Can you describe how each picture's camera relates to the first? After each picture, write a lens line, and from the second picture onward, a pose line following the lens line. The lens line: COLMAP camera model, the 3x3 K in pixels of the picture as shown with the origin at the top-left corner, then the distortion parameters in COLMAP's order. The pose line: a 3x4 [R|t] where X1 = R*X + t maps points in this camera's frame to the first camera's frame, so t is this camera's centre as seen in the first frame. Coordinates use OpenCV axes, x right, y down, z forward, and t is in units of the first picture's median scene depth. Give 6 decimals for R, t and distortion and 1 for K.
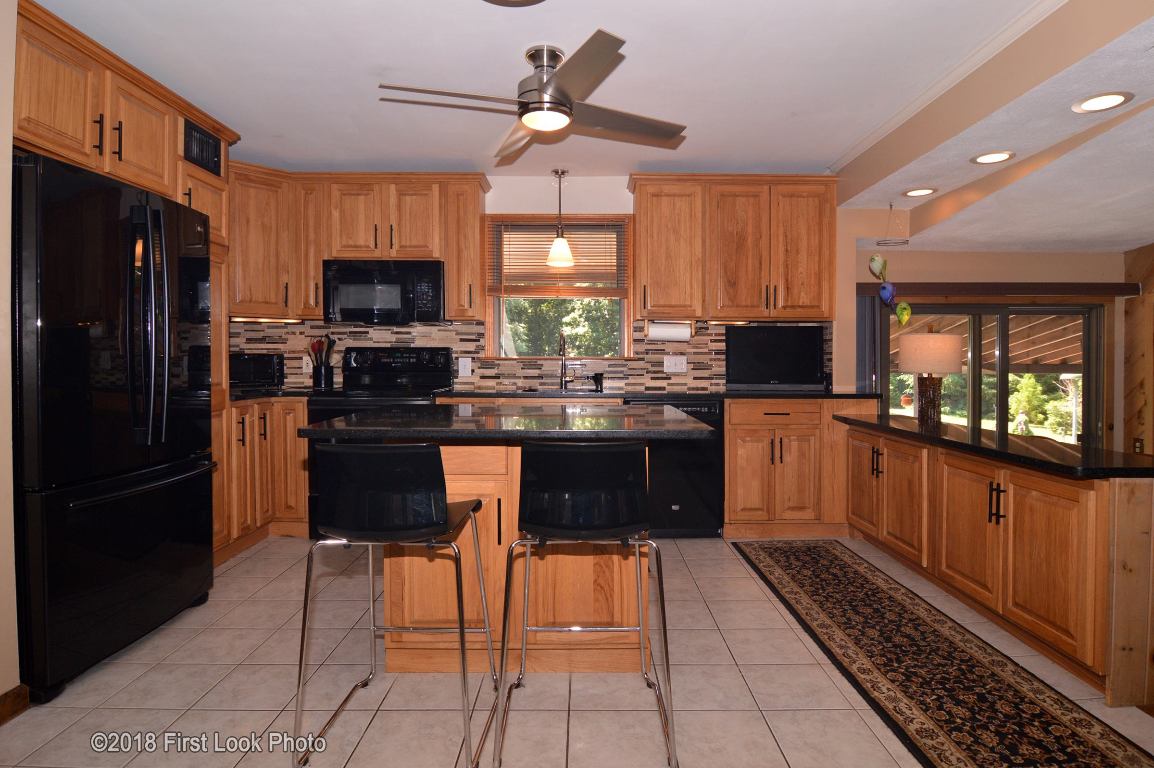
lens RADIAL K [[612.2, 0, 577.0], [0, 612.2, 384.0], [0, 0, 1]] dist [-0.000266, -0.015984]
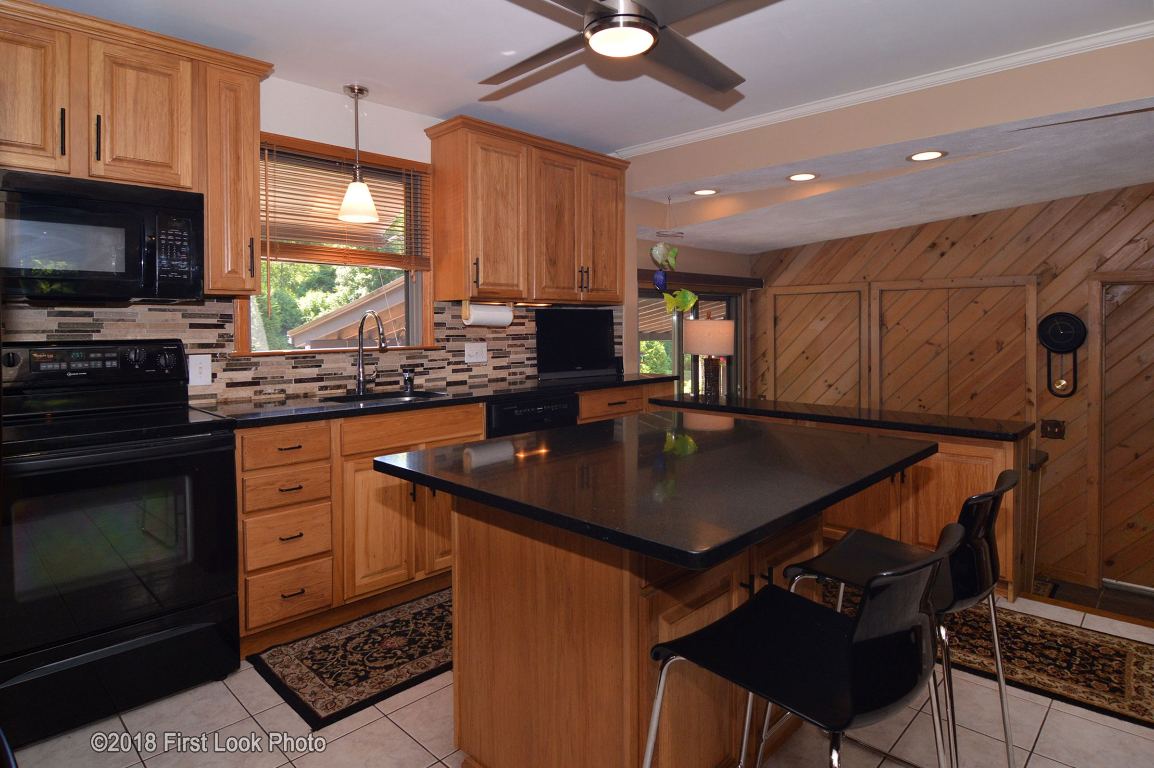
lens RADIAL K [[654.4, 0, 552.4], [0, 654.4, 343.6], [0, 0, 1]] dist [-0.006609, -0.001472]
pose [[0.705806, -0.029207, 0.707803, -0.414161], [0.034097, 0.999392, 0.007238, -0.049255], [-0.707585, 0.019025, 0.706373, 0.308191]]
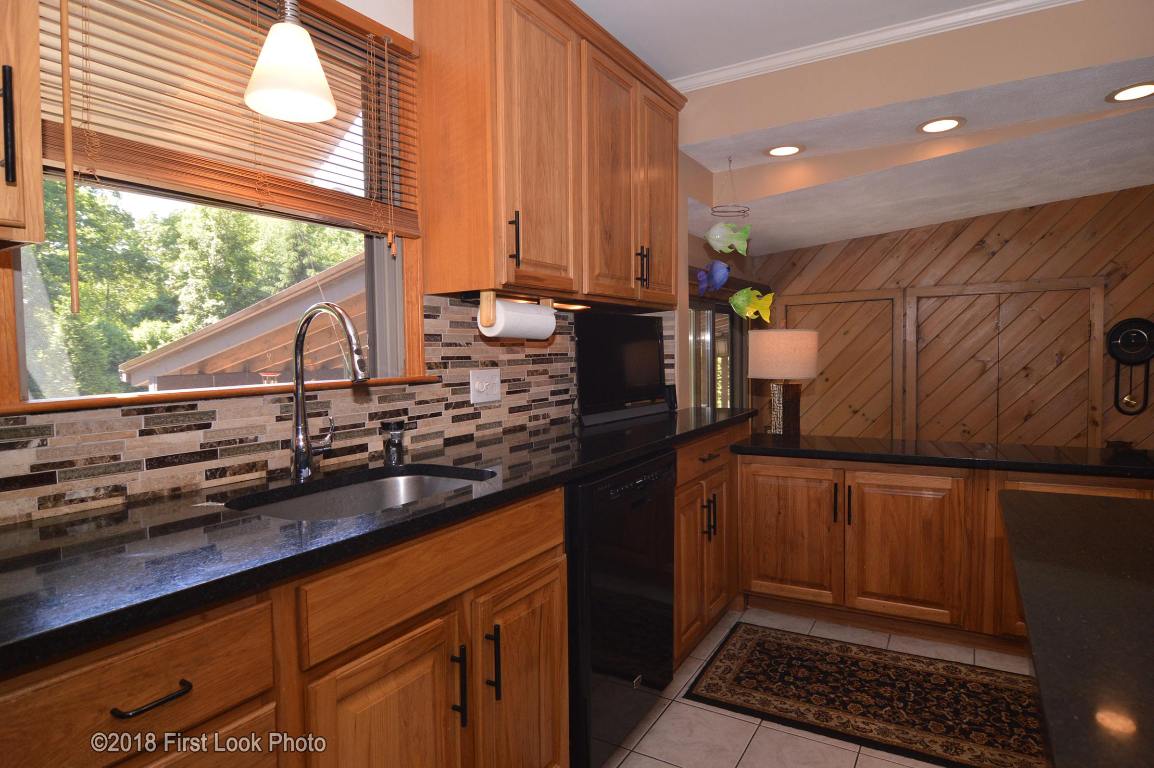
lens RADIAL K [[633.2, 0, 583.7], [0, 633.2, 379.6], [0, 0, 1]] dist [-0.005120, -0.018612]
pose [[0.504436, -0.054907, 0.861702, -0.251662], [0.059607, 0.997810, 0.028686, -0.049132], [-0.861389, 0.036893, 0.506604, 0.699732]]
